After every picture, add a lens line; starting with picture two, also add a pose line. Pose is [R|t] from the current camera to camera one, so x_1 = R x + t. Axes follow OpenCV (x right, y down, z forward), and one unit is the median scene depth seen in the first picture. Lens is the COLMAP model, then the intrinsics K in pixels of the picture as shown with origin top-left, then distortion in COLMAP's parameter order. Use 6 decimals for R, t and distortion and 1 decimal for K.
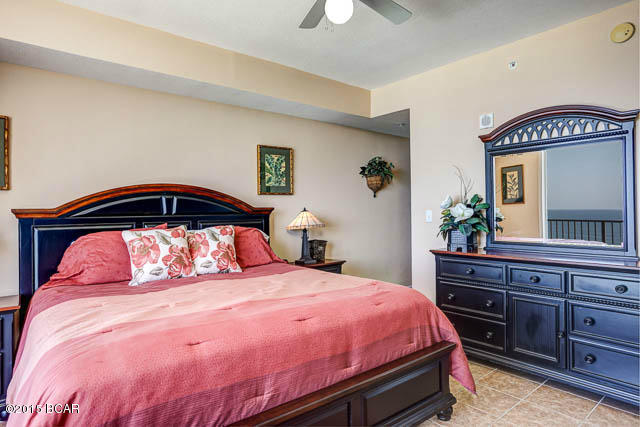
lens RADIAL K [[375.1, 0, 320.0], [0, 375.1, 213.5], [0, 0, 1]] dist [-0.016355, 0.000286]
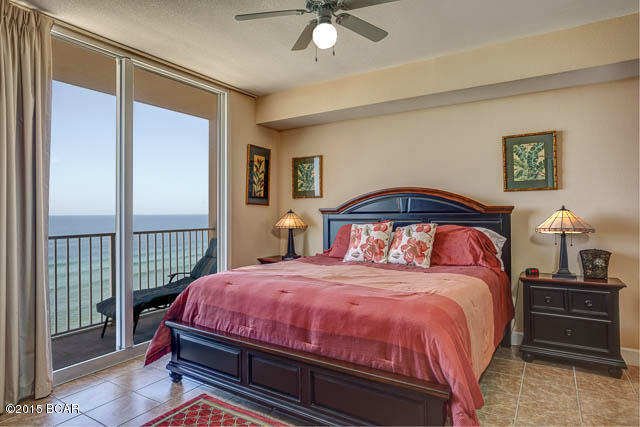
lens RADIAL K [[375.1, 0, 320.0], [0, 375.1, 213.5], [0, 0, 1]] dist [-0.016355, 0.000286]
pose [[0.313054, 0.014524, -0.949624, 0.658957], [-0.002544, 0.999892, 0.014454, -0.011616], [0.949732, -0.002109, 0.313058, 0.355513]]
